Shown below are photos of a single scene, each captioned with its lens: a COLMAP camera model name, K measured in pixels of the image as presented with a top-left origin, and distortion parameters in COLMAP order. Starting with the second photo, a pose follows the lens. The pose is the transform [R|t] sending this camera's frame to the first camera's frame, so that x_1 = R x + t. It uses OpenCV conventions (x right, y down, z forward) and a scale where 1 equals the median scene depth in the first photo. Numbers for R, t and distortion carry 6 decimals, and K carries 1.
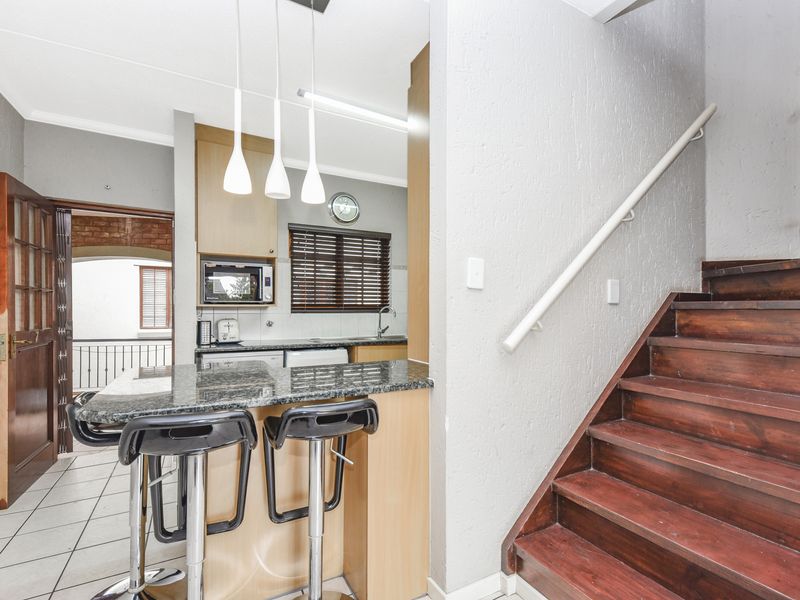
lens RADIAL K [[366.0, 0, 401.3], [0, 366.0, 305.7], [0, 0, 1]] dist [-0.000253, -0.000437]
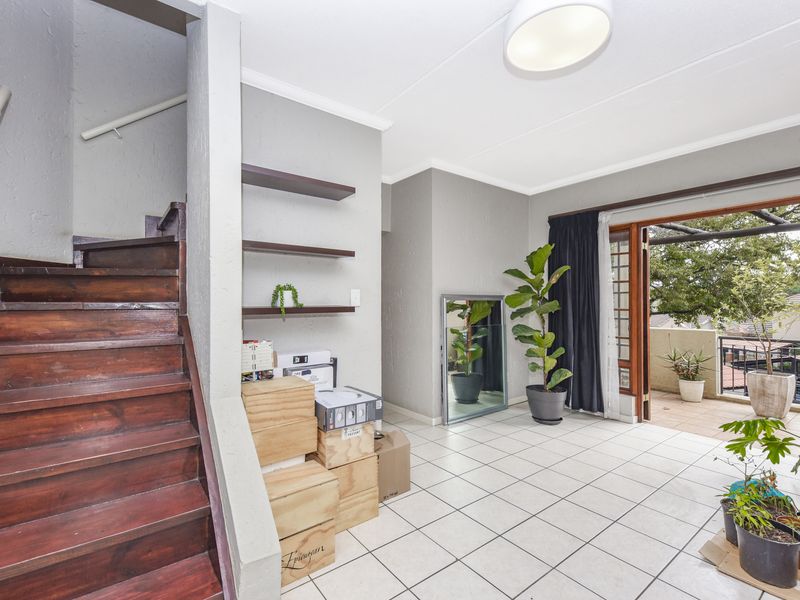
lens RADIAL K [[366.0, 0, 400.9], [0, 366.0, 300.8], [0, 0, 1]] dist [-0.000253, -0.000437]
pose [[-0.136556, 0.008440, 0.990596, -0.294507], [-0.006548, 0.999934, -0.009422, -0.016058], [-0.990611, -0.007773, -0.136491, 0.227073]]
